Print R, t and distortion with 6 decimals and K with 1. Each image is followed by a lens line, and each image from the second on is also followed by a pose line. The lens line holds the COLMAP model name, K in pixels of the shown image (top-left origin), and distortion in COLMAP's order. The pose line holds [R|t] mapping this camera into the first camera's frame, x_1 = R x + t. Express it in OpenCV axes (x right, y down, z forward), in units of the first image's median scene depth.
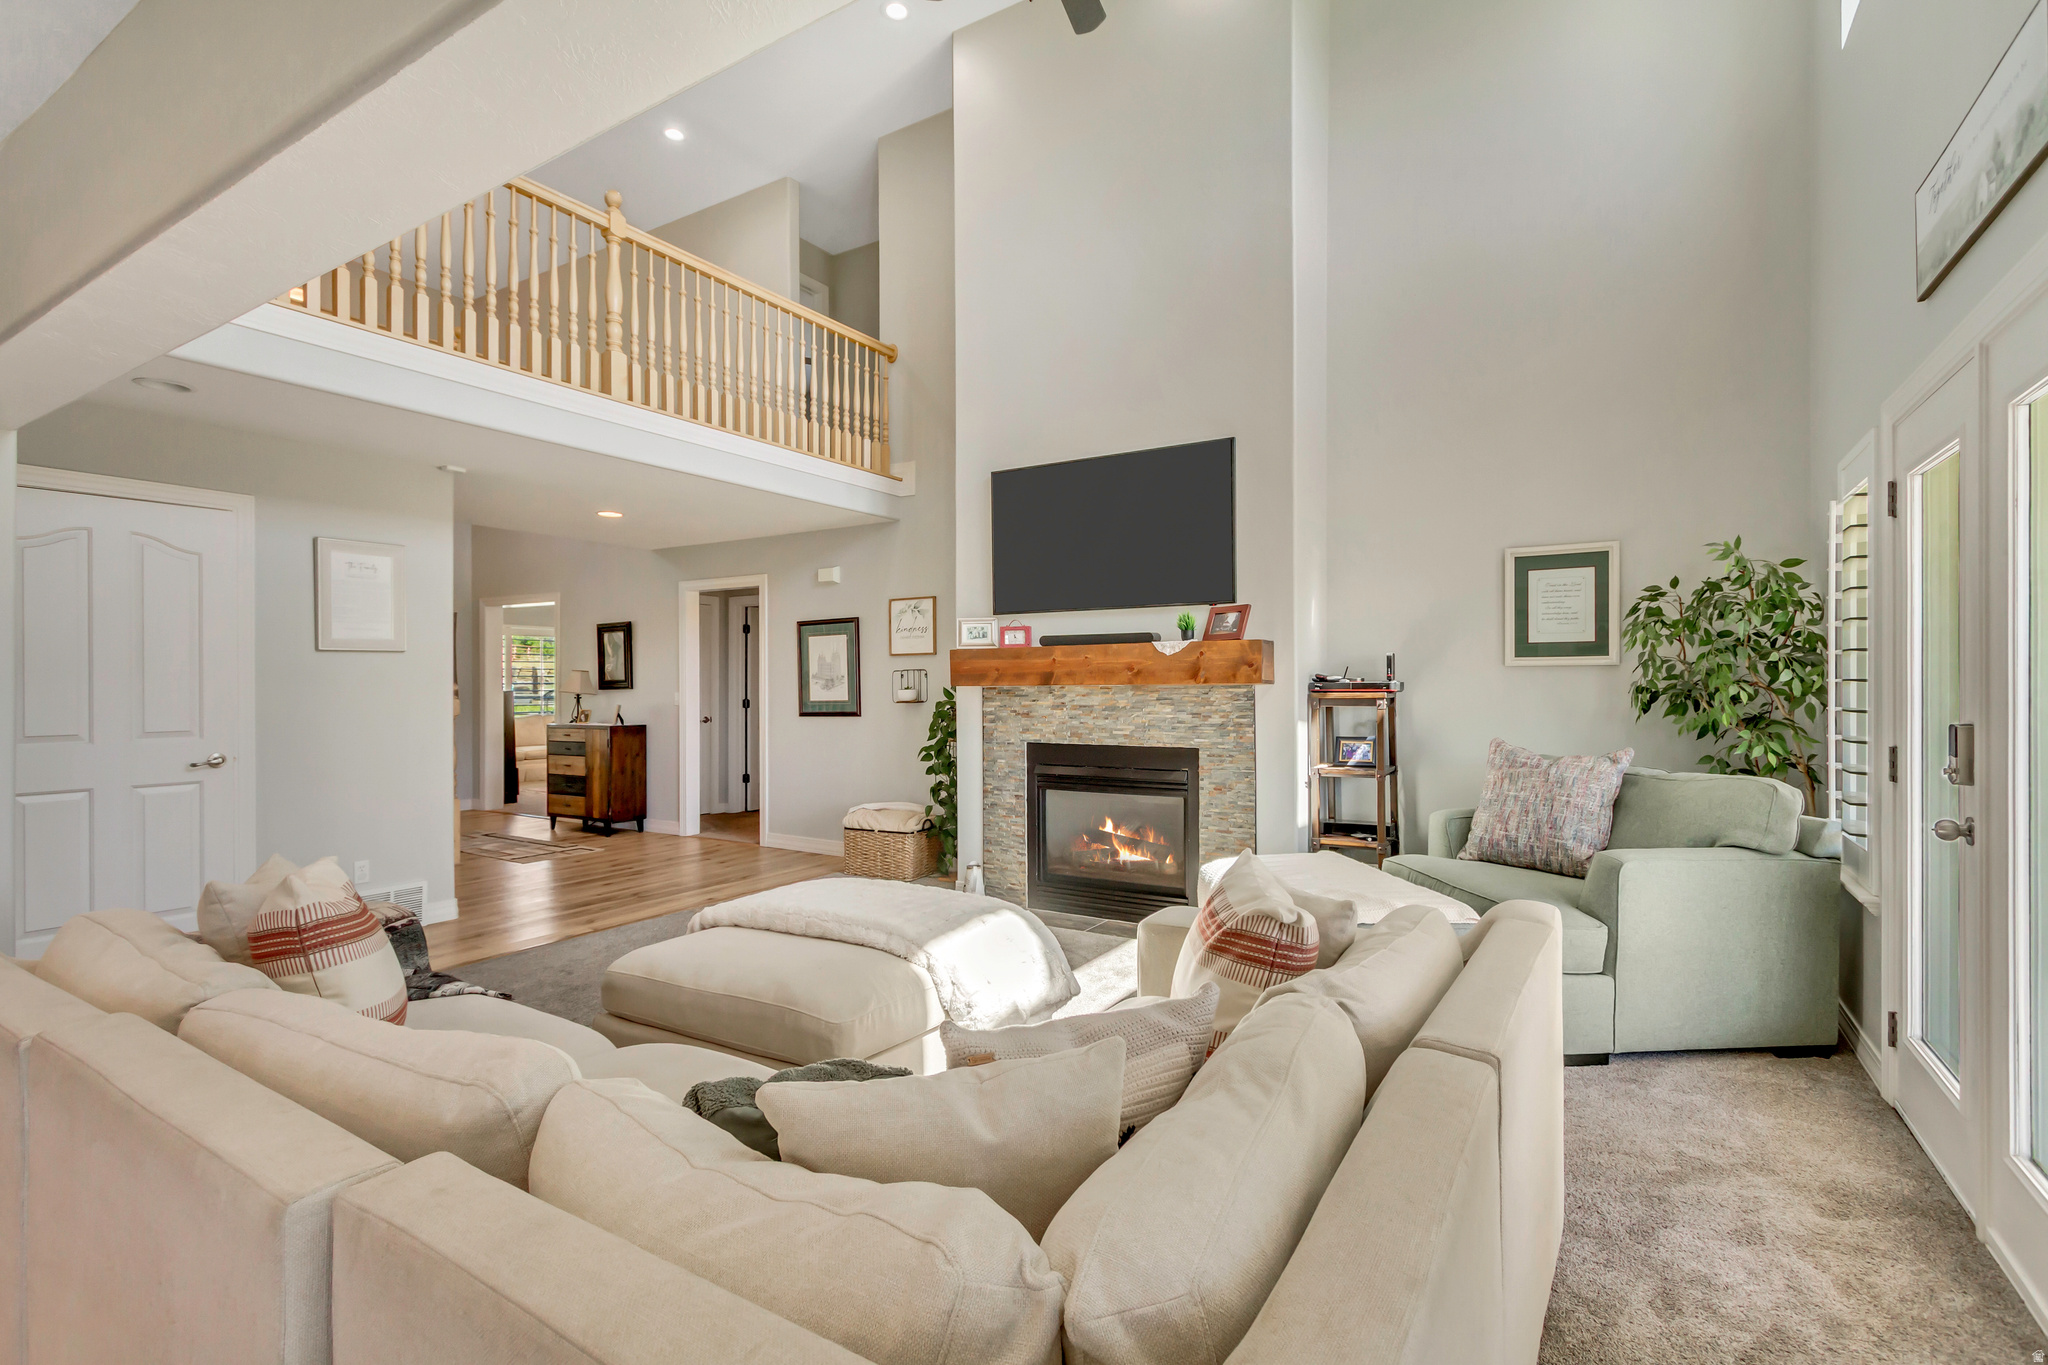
lens RADIAL K [[934.8, 0, 1024.0], [0, 934.8, 682.5], [0, 0, 1]] dist [0.000371, 0.000354]
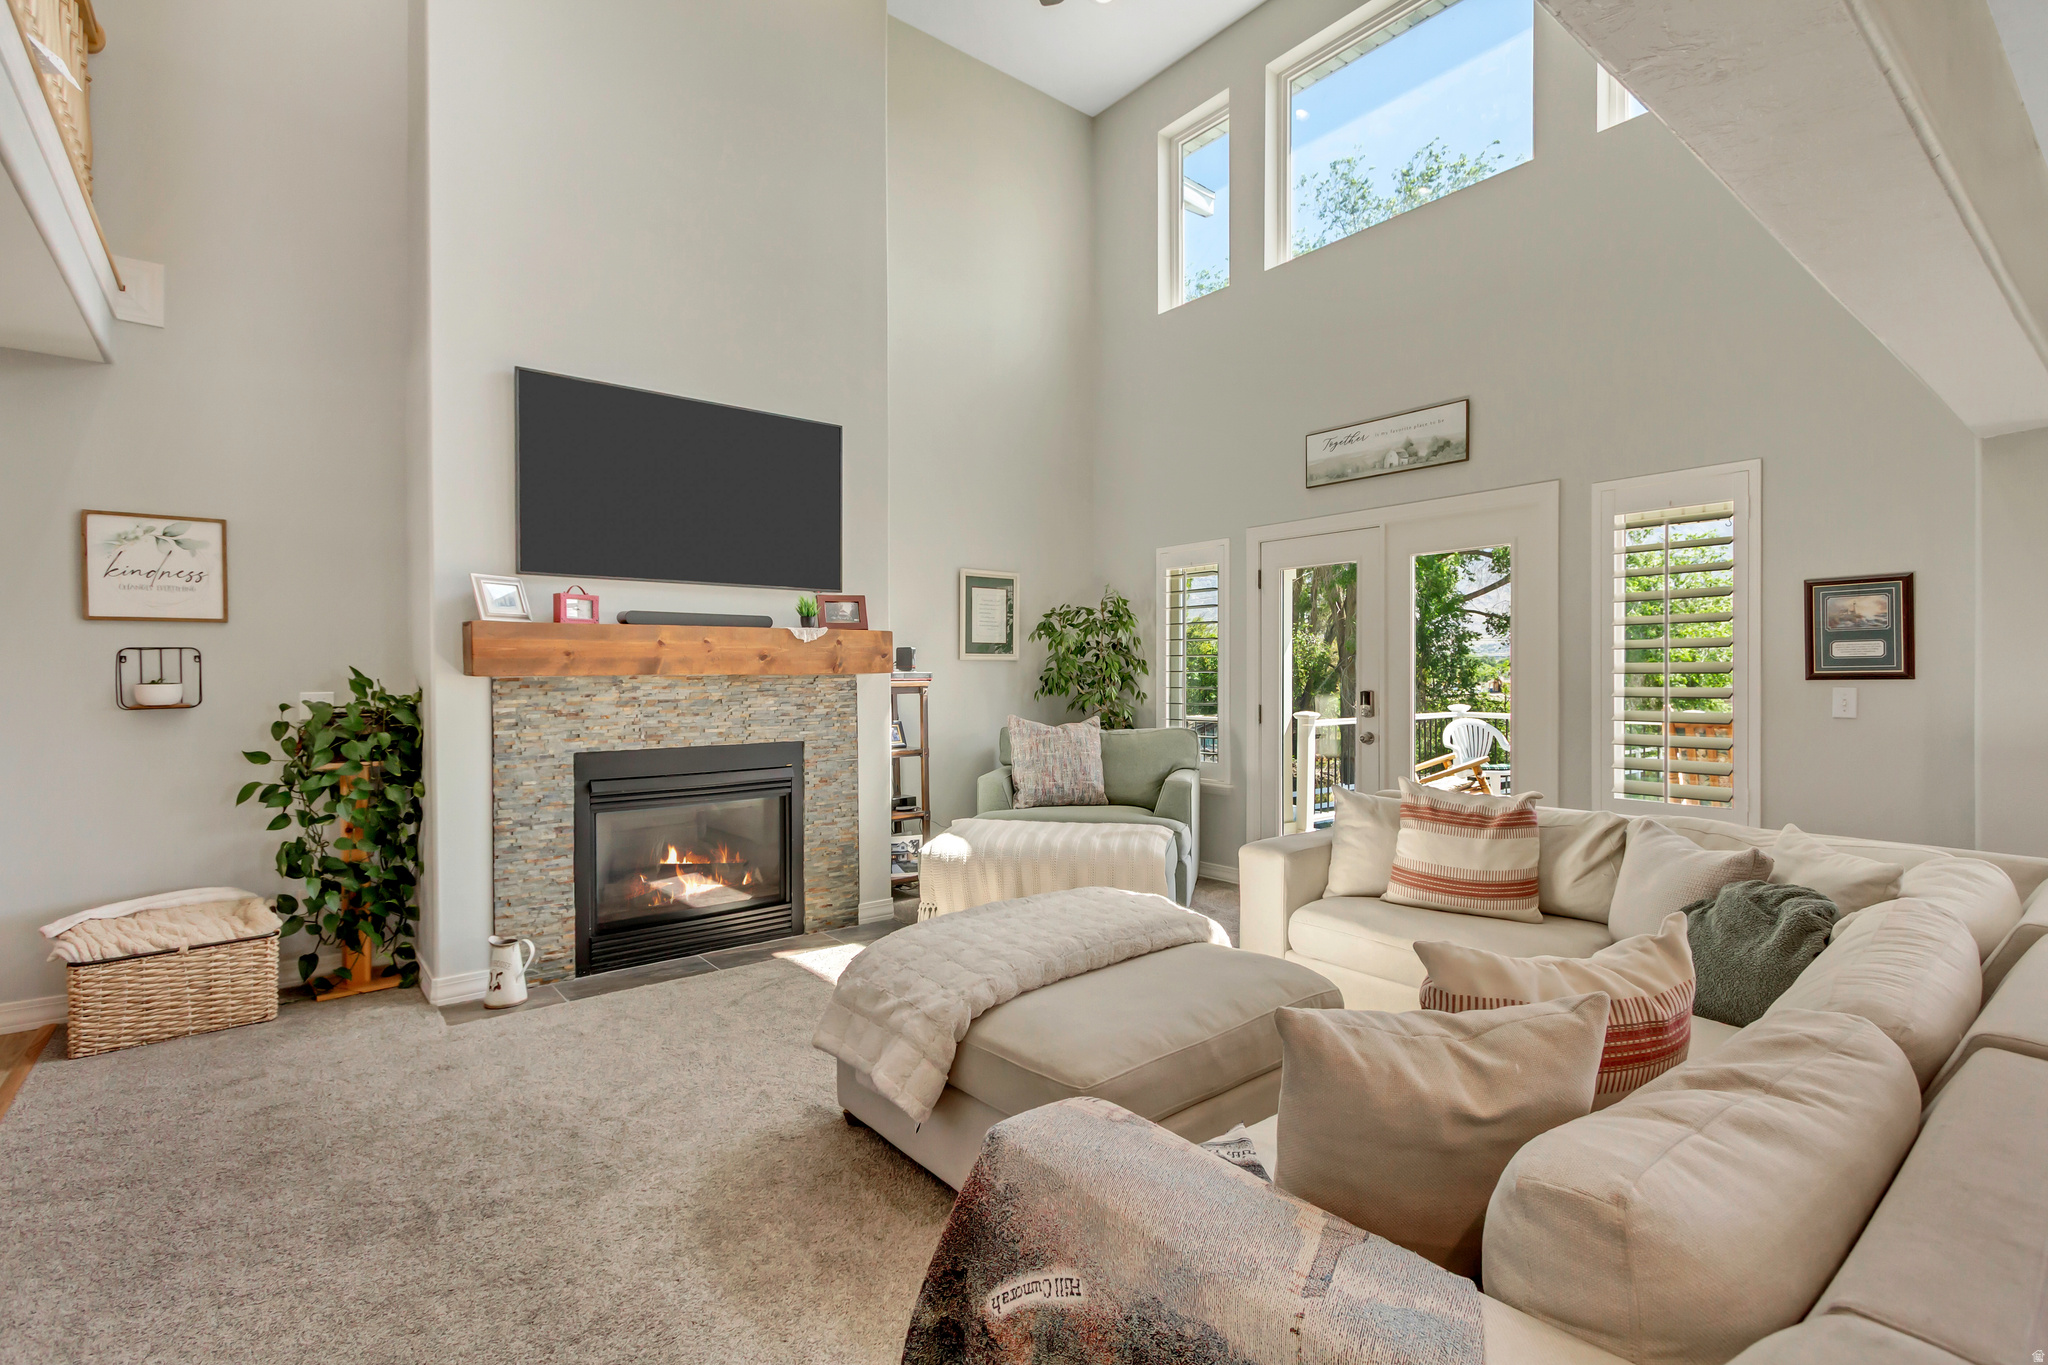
lens RADIAL K [[941.0, 0, 1020.6], [0, 941.0, 677.3], [0, 0, 1]] dist [0.002825, -0.000695]
pose [[0.338774, -0.002448, 0.940864, -0.600326], [-0.000409, 0.999996, 0.002749, 0.002460], [-0.940868, -0.001316, 0.338772, 0.438518]]
